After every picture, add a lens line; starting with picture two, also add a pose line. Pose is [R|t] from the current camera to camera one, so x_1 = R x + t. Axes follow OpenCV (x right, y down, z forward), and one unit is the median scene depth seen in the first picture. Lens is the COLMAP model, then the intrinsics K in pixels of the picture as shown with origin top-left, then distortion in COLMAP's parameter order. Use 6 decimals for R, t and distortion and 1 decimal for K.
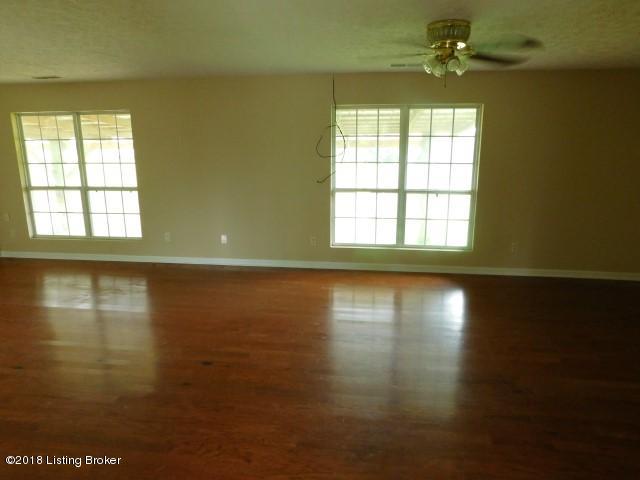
lens RADIAL K [[433.5, 0, 320.0], [0, 433.5, 240.0], [0, 0, 1]] dist [-0.047829, 0.000434]
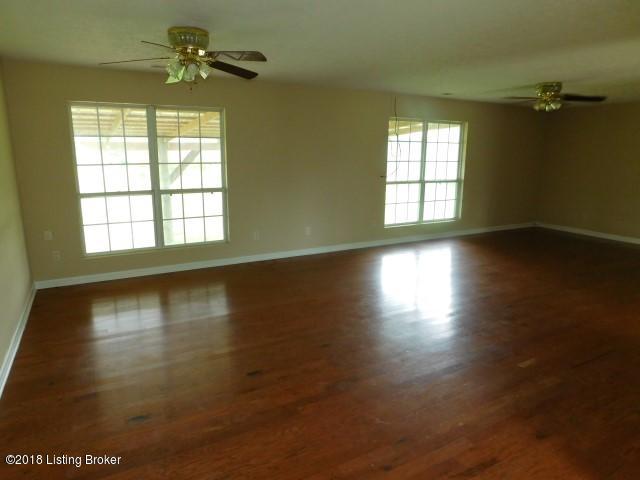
lens RADIAL K [[418.1, 0, 320.0], [0, 418.1, 240.0], [0, 0, 1]] dist [-0.056449, 0.000147]
pose [[0.802300, -0.117498, 0.585243, -0.649709], [0.113837, 0.992559, 0.043216, -0.017571], [-0.585966, 0.031950, 0.809706, 0.091162]]
